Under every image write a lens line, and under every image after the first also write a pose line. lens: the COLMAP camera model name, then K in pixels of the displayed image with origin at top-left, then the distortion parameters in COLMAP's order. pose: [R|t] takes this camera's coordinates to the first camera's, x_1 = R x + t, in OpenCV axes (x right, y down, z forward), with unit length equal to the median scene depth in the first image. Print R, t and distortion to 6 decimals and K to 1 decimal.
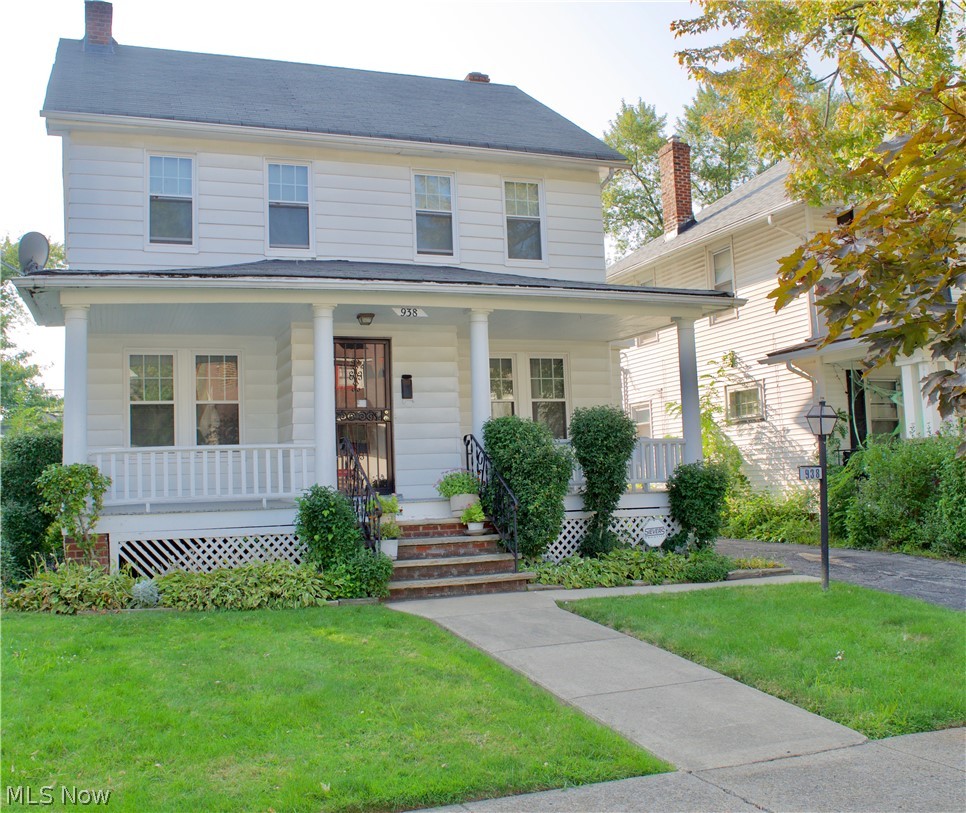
lens RADIAL K [[872.8, 0, 483.0], [0, 872.8, 406.5], [0, 0, 1]] dist [-0.057702, -0.004044]
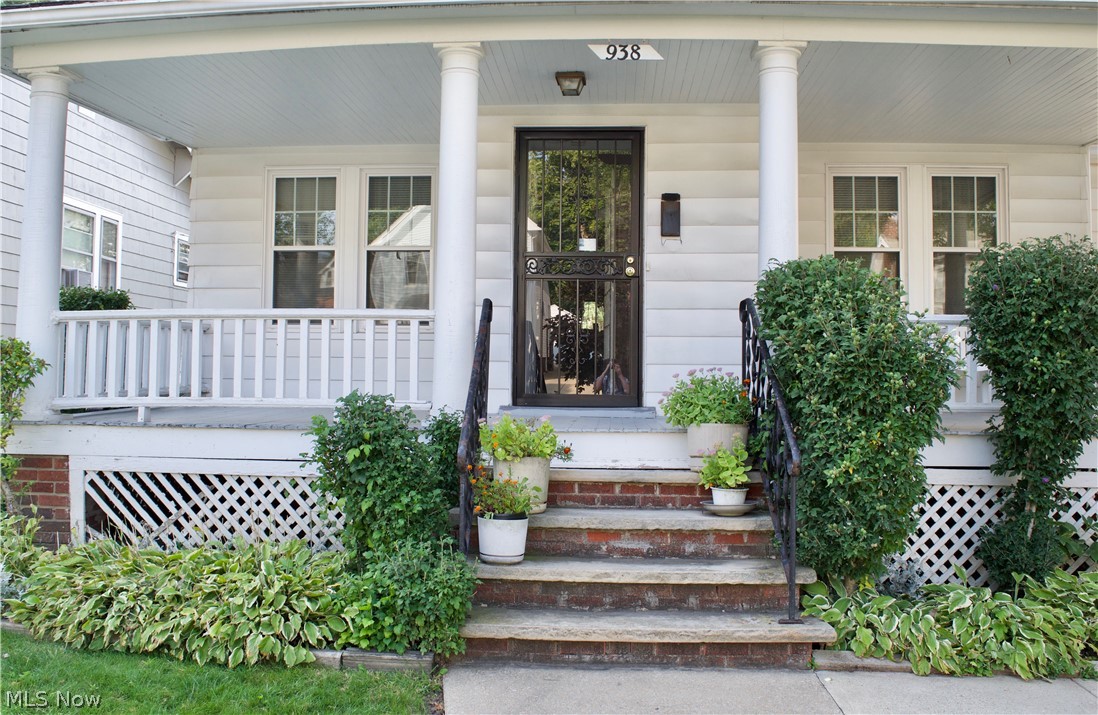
lens RADIAL K [[909.4, 0, 587.0], [0, 909.4, 344.9], [0, 0, 1]] dist [-0.076578, 0.013346]
pose [[0.925523, 0.034798, -0.377090, 0.099469], [-0.011488, 0.997891, 0.063888, 0.027832], [0.378518, -0.054798, 0.923971, 0.526942]]
